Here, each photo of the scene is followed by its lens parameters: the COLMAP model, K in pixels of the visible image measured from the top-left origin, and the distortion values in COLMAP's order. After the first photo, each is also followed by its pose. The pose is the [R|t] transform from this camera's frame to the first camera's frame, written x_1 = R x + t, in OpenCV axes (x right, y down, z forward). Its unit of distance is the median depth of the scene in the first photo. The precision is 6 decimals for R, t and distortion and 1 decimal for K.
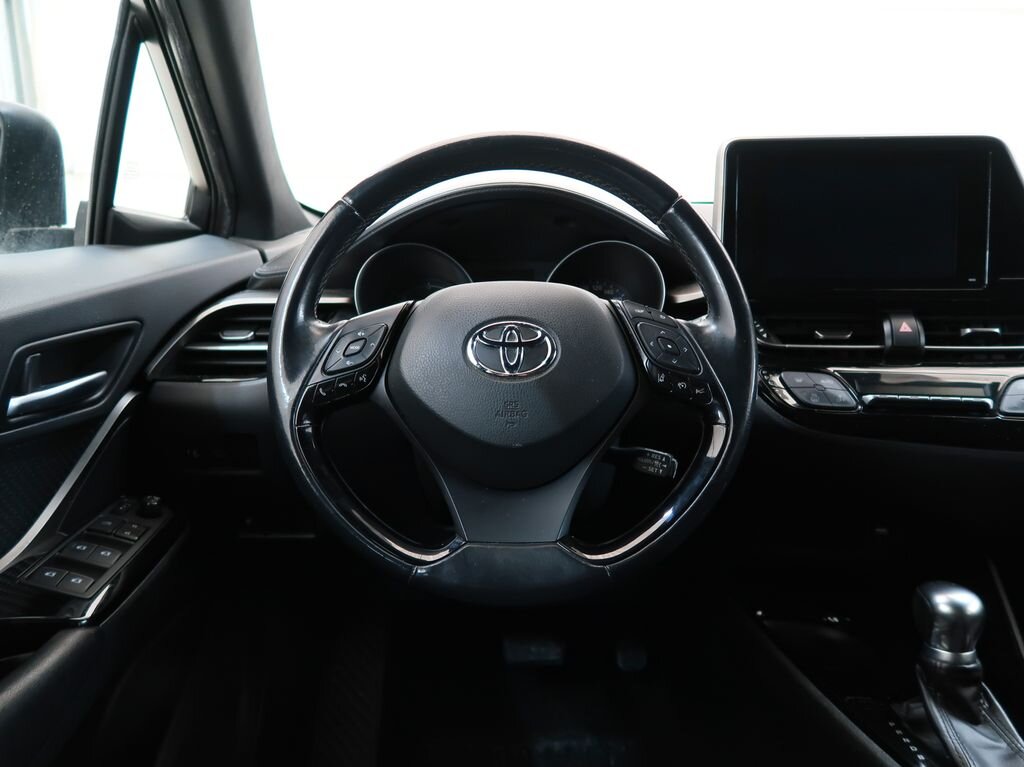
lens RADIAL K [[786.8, 0, 512.0], [0, 786.8, 383.5], [0, 0, 1]] dist [-0.018731, -0.000543]
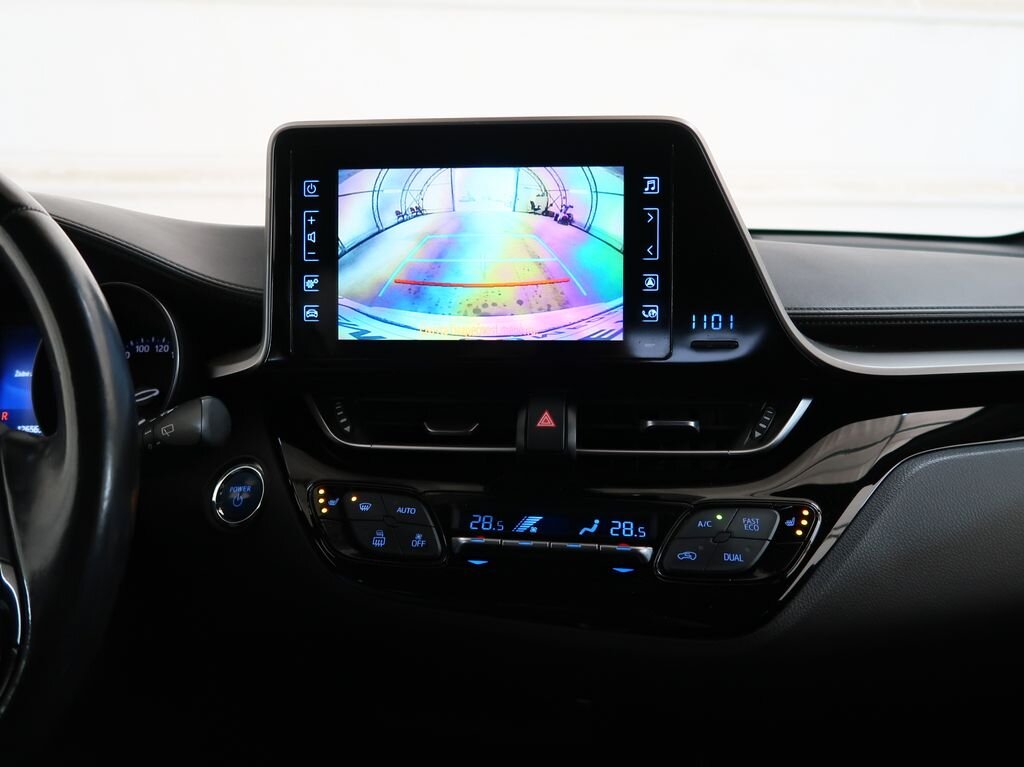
lens RADIAL K [[795.6, 0, 497.7], [0, 795.6, 385.0], [0, 0, 1]] dist [-0.017408, -0.000551]
pose [[0.999148, -0.001278, 0.041246, 0.477092], [0.002370, 0.999647, -0.026445, -0.090768], [-0.041198, 0.026520, 0.998799, 0.388921]]
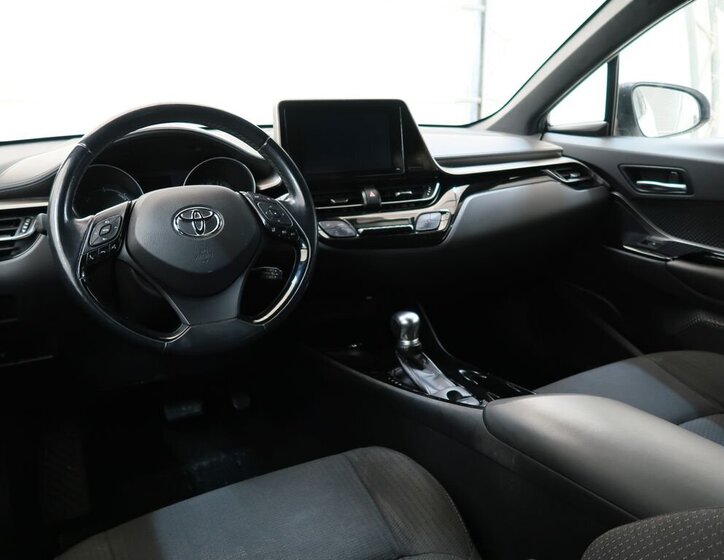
lens RADIAL K [[575.5, 0, 362.0], [0, 575.5, 280.0], [0, 0, 1]] dist [-0.026275, 0.000967]
pose [[0.875841, -0.140239, 0.461774, -0.266385], [0.108130, 0.989546, 0.095432, 0.003976], [-0.470330, -0.033652, 0.881849, -0.346915]]
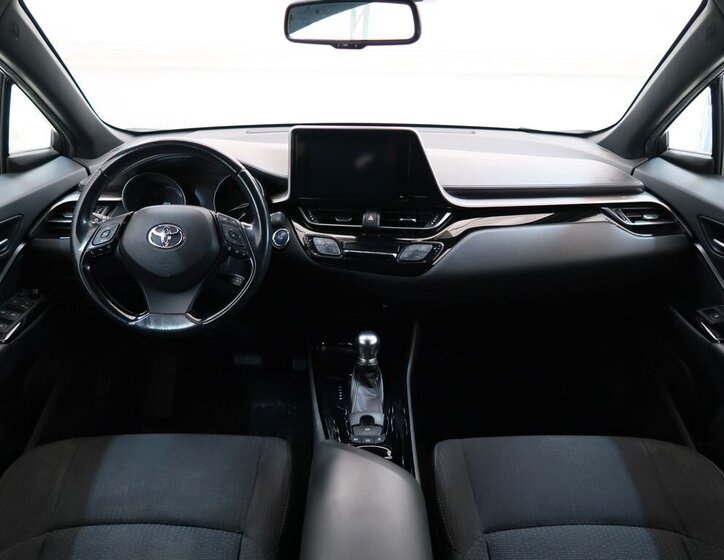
lens RADIAL K [[575.5, 0, 362.0], [0, 575.5, 280.0], [0, 0, 1]] dist [-0.026275, 0.000967]
pose [[0.999894, 0.014014, 0.003900, 0.517444], [-0.014482, 0.984251, 0.176184, -0.201289], [-0.001369, -0.176221, 0.984350, -0.677005]]
